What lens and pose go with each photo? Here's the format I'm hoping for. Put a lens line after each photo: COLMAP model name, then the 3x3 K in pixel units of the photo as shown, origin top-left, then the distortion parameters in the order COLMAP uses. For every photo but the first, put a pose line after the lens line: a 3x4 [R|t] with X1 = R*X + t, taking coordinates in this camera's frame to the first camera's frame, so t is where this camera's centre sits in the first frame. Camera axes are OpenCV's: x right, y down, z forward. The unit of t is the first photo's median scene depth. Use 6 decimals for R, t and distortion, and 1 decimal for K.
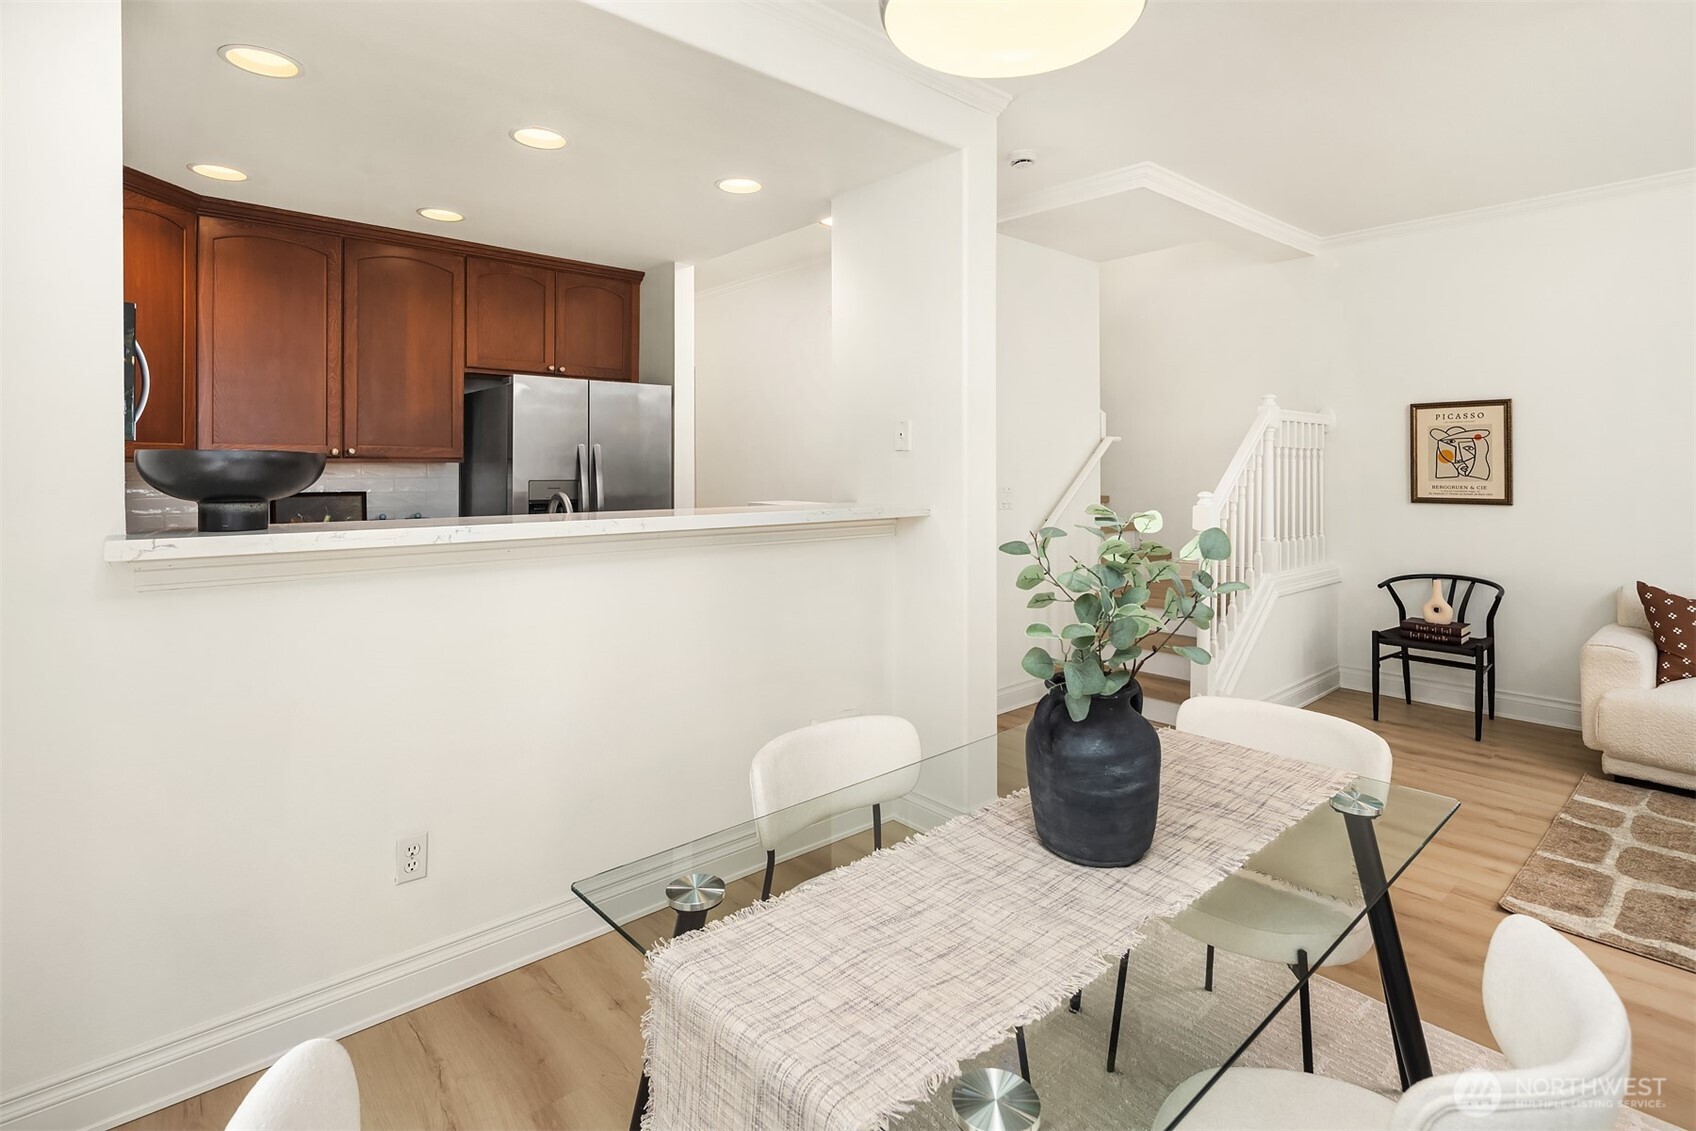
lens RADIAL K [[833.7, 0, 855.9], [0, 833.7, 452.5], [0, 0, 1]] dist [0.003626, -0.004026]
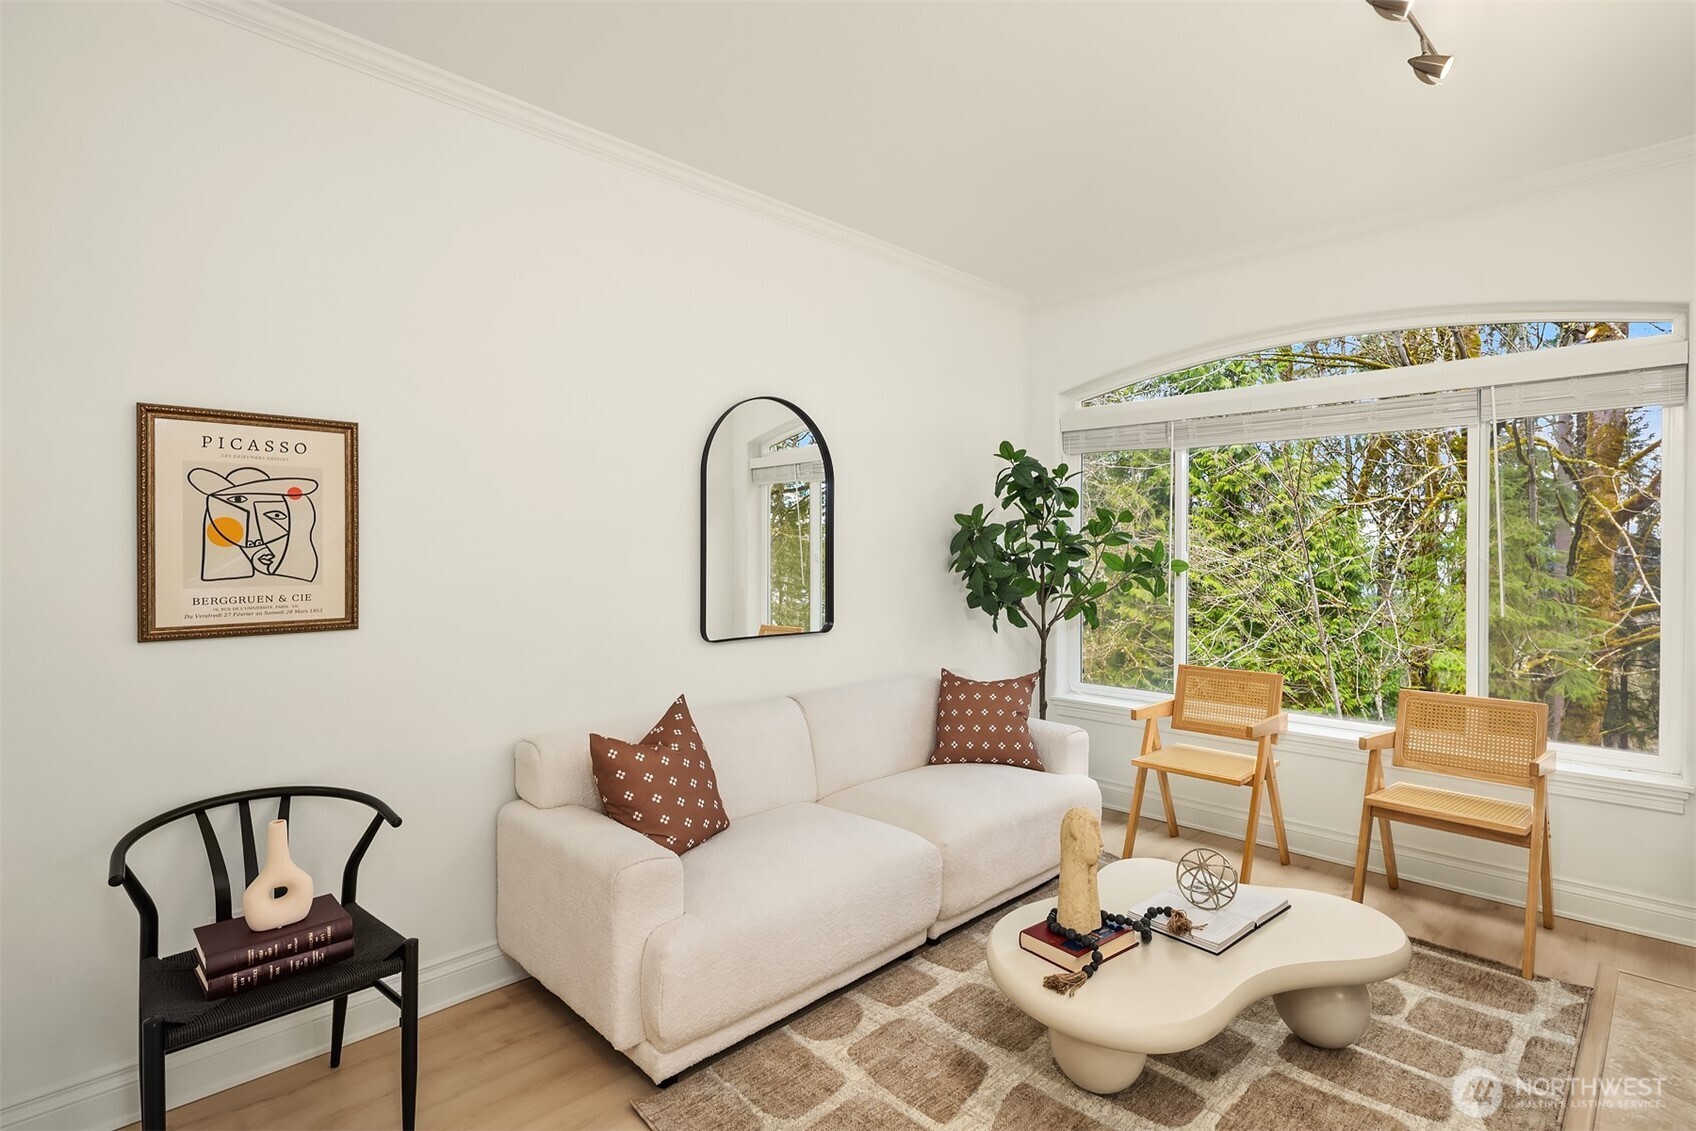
lens RADIAL K [[833.7, 0, 850.6], [0, 833.7, 557.0], [0, 0, 1]] dist [0.003626, -0.004026]
pose [[-0.054357, -0.007217, 0.998496, 0.253684], [-0.015328, 0.999862, 0.006393, 0.010733], [-0.998404, -0.014958, -0.054460, 0.724361]]
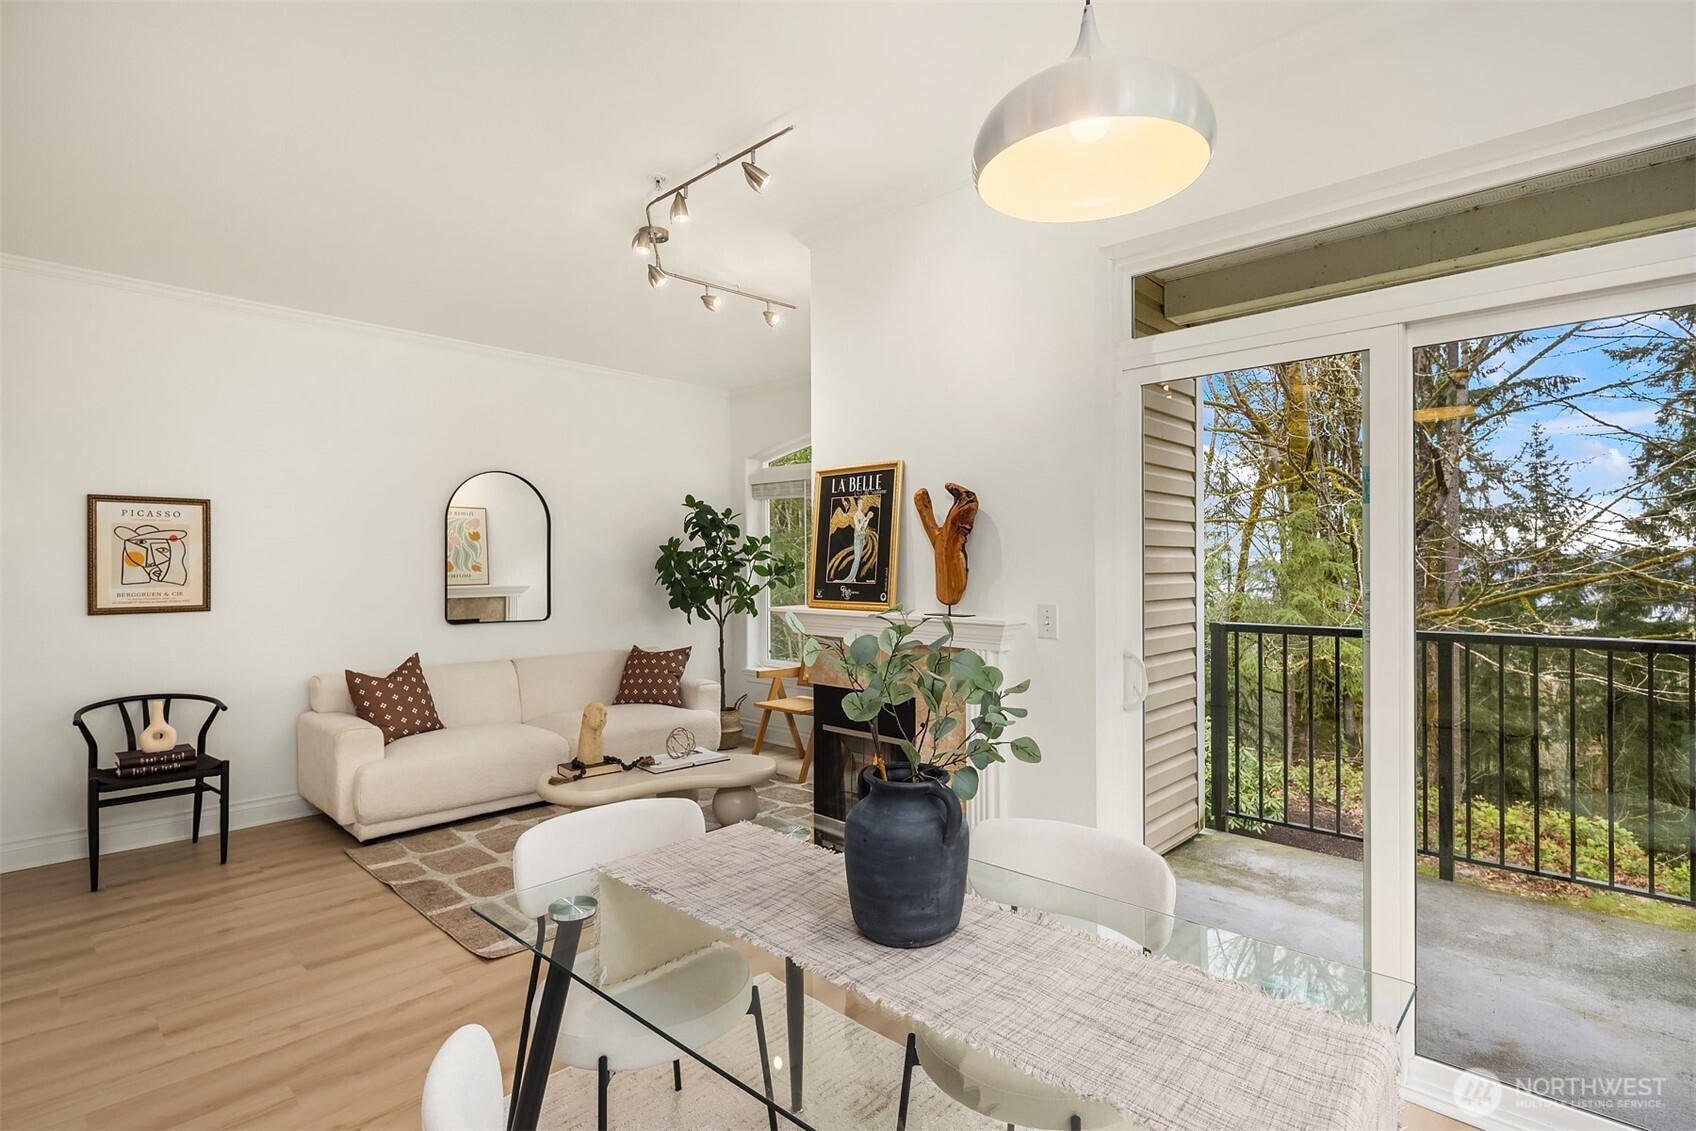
lens RADIAL K [[833.7, 0, 854.7], [0, 833.7, 570.3], [0, 0, 1]] dist [0.003626, -0.004026]
pose [[-0.084277, -0.003117, 0.996438, -0.226329], [-0.012087, 0.999925, 0.002106, 0.005700], [-0.996369, -0.011866, -0.084308, 0.347411]]
